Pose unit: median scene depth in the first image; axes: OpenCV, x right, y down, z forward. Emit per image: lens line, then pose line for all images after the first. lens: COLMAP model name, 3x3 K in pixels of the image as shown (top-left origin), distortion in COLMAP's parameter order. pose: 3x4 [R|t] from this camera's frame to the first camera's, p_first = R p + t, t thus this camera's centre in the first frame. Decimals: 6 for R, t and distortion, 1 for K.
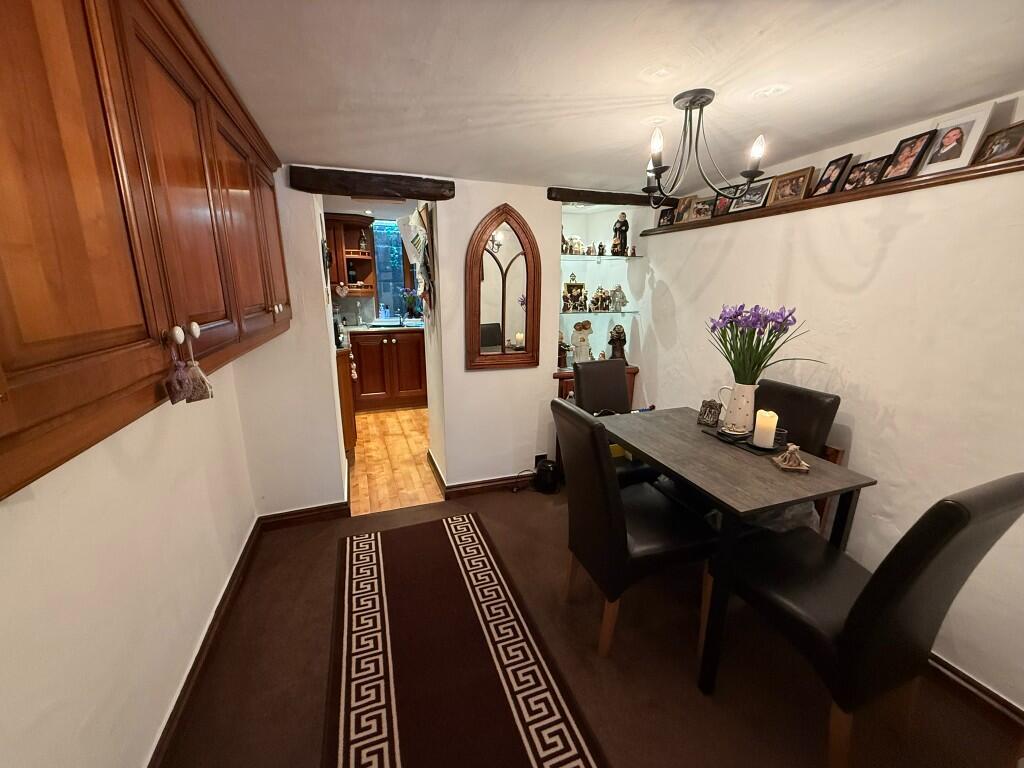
lens RADIAL K [[407.8, 0, 514.6], [0, 407.8, 387.4], [0, 0, 1]] dist [-0.000391, 0.000202]
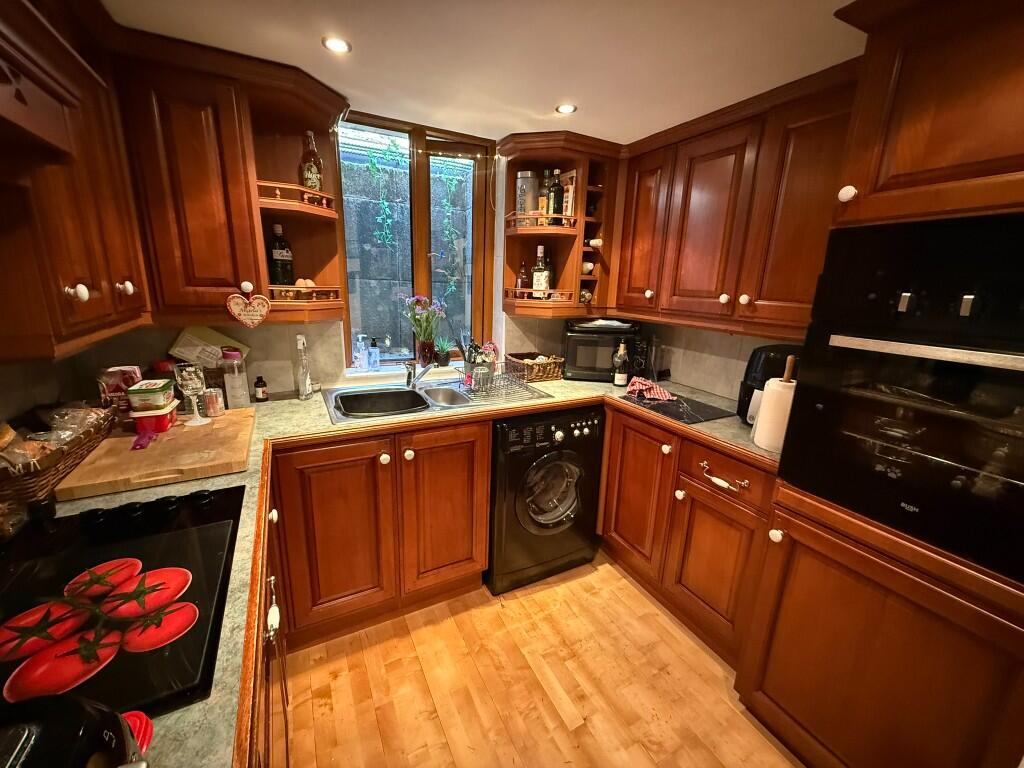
lens RADIAL K [[407.8, 0, 509.4], [0, 407.8, 383.4], [0, 0, 1]] dist [-0.000391, 0.000202]
pose [[0.993399, -0.005040, 0.114597, -0.245664], [0.004550, 0.999979, 0.004537, -0.171648], [-0.114618, -0.003986, 0.993402, 0.632197]]
